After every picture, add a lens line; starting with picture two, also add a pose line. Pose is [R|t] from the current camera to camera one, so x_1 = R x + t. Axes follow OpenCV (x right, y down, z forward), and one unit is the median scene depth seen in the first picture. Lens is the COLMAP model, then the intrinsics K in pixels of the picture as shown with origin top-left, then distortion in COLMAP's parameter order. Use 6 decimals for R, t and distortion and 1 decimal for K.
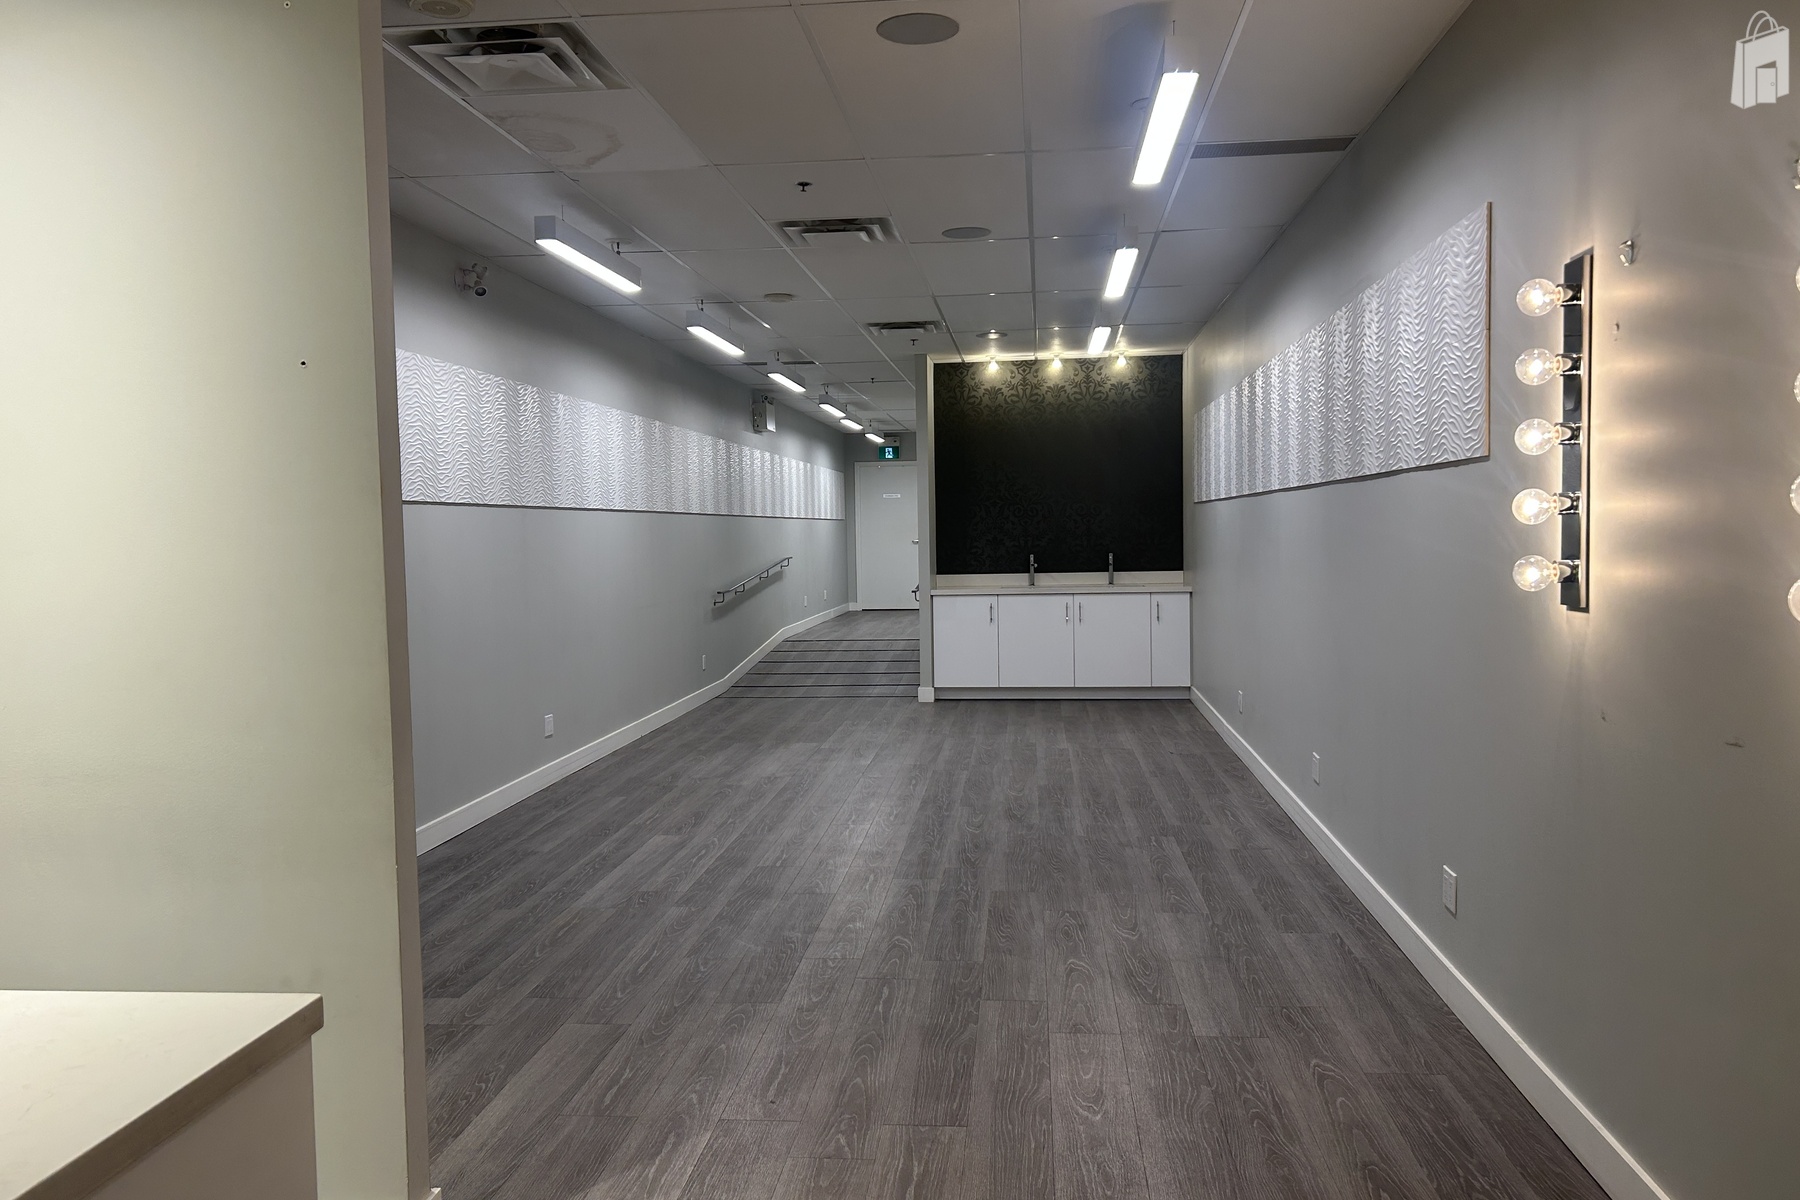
lens RADIAL K [[1369.3, 0, 906.5], [0, 1369.3, 606.5], [0, 0, 1]] dist [0.048704, -0.048958]
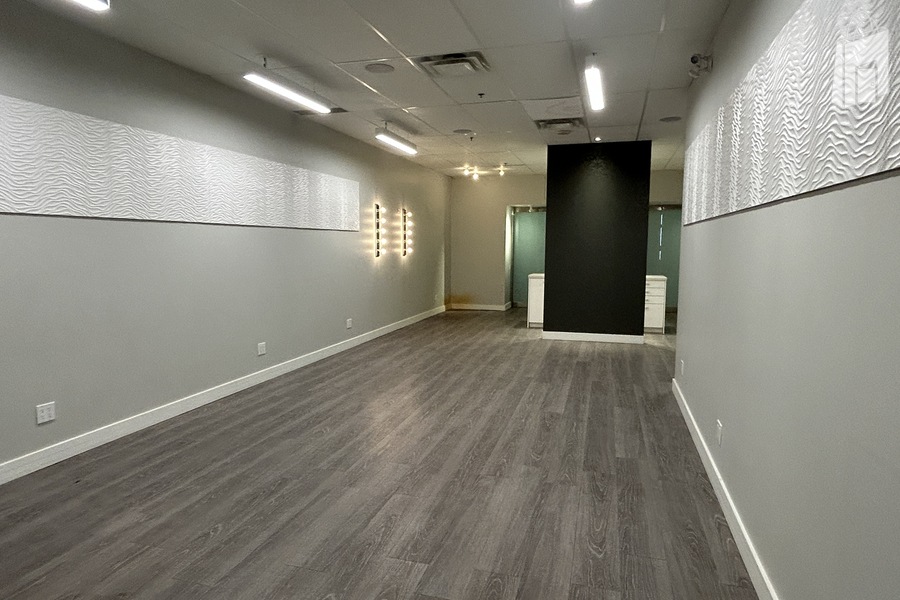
lens RADIAL K [[556.5, 0, 446.7], [0, 556.5, 296.3], [0, 0, 1]] dist [-0.001082, -0.000805]
pose [[-0.982598, -0.002389, 0.185729, -0.116517], [0.025003, 0.989116, 0.145001, -0.062838], [-0.184054, 0.147121, -0.971843, 1.182431]]
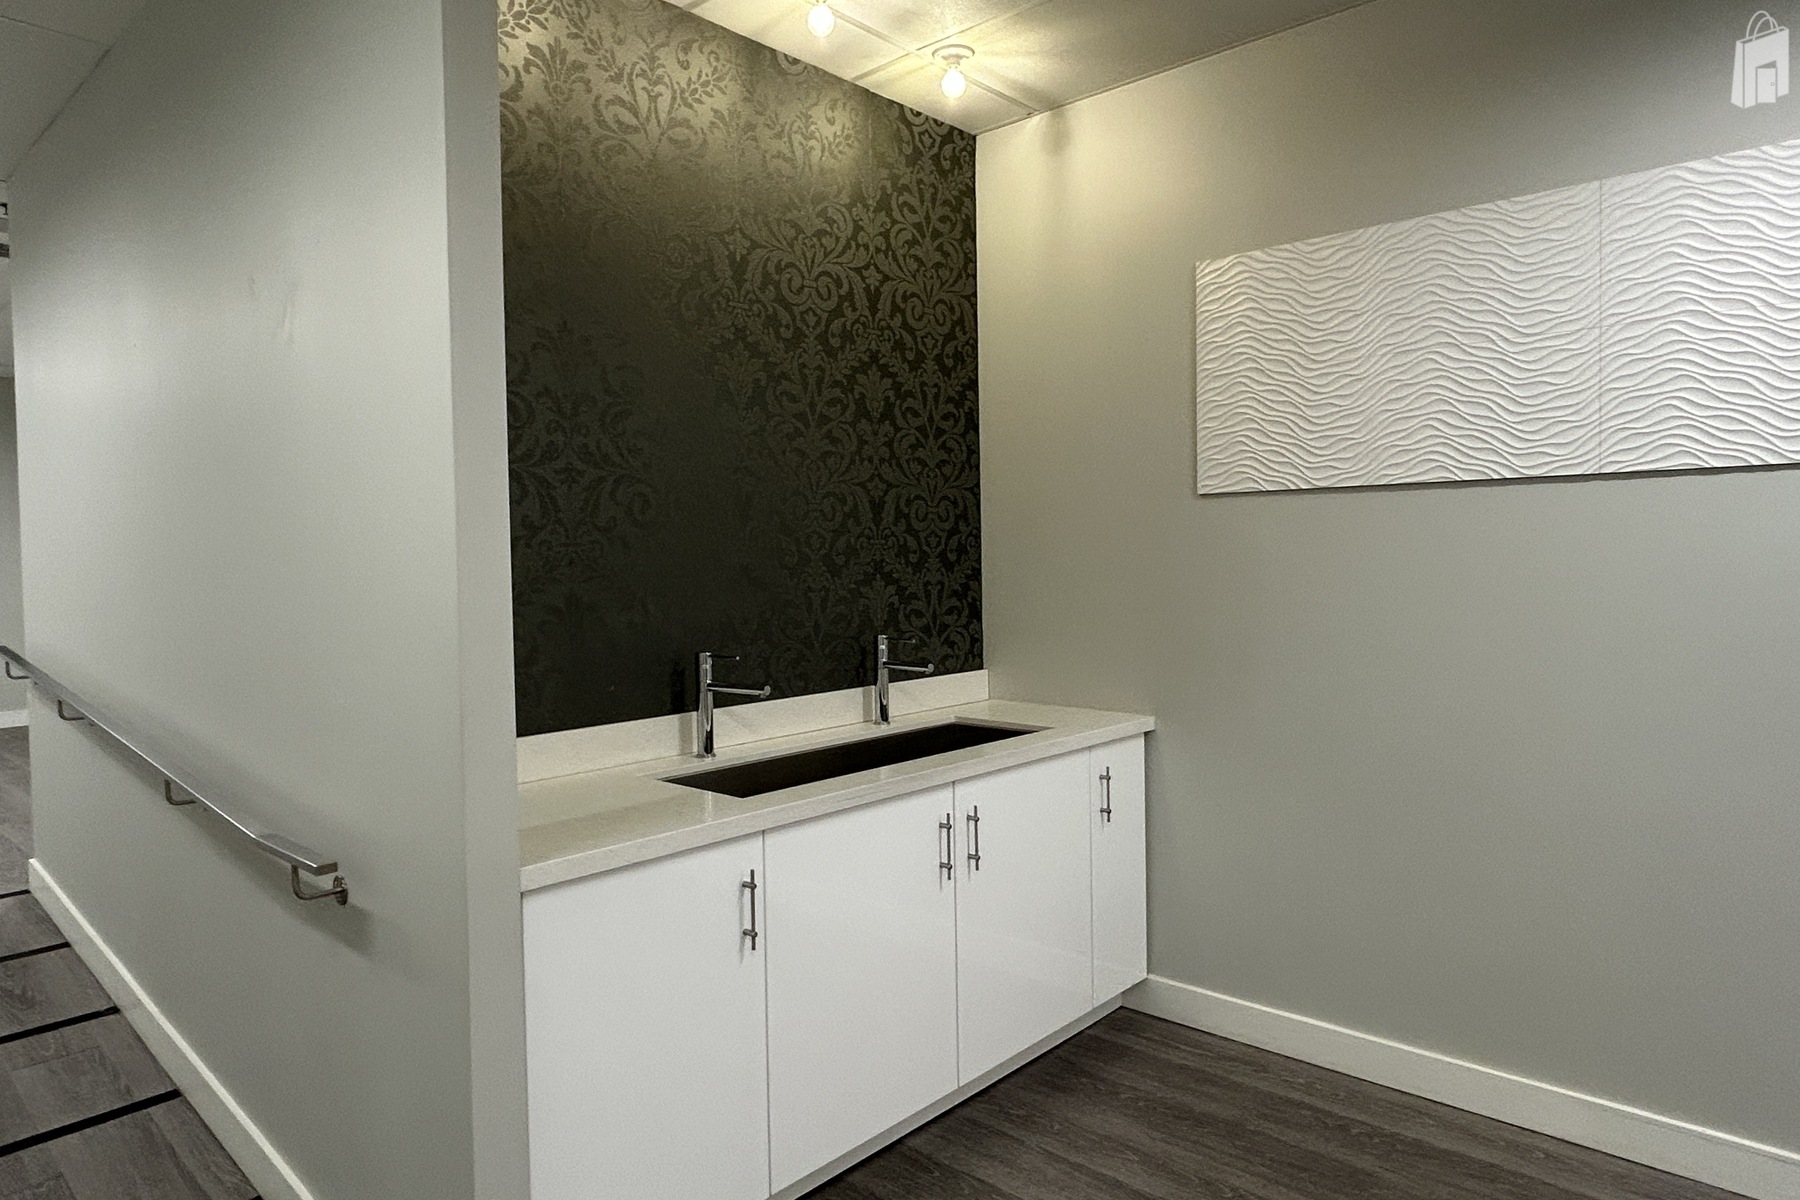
lens RADIAL K [[1113.0, 0, 894.3], [0, 1113.0, 591.6], [0, 0, 1]] dist [-0.001082, -0.000805]
pose [[0.605957, -0.018250, 0.795288, -0.091597], [0.049990, 0.998634, -0.015173, -0.055430], [-0.793925, 0.048950, 0.606042, 1.002615]]
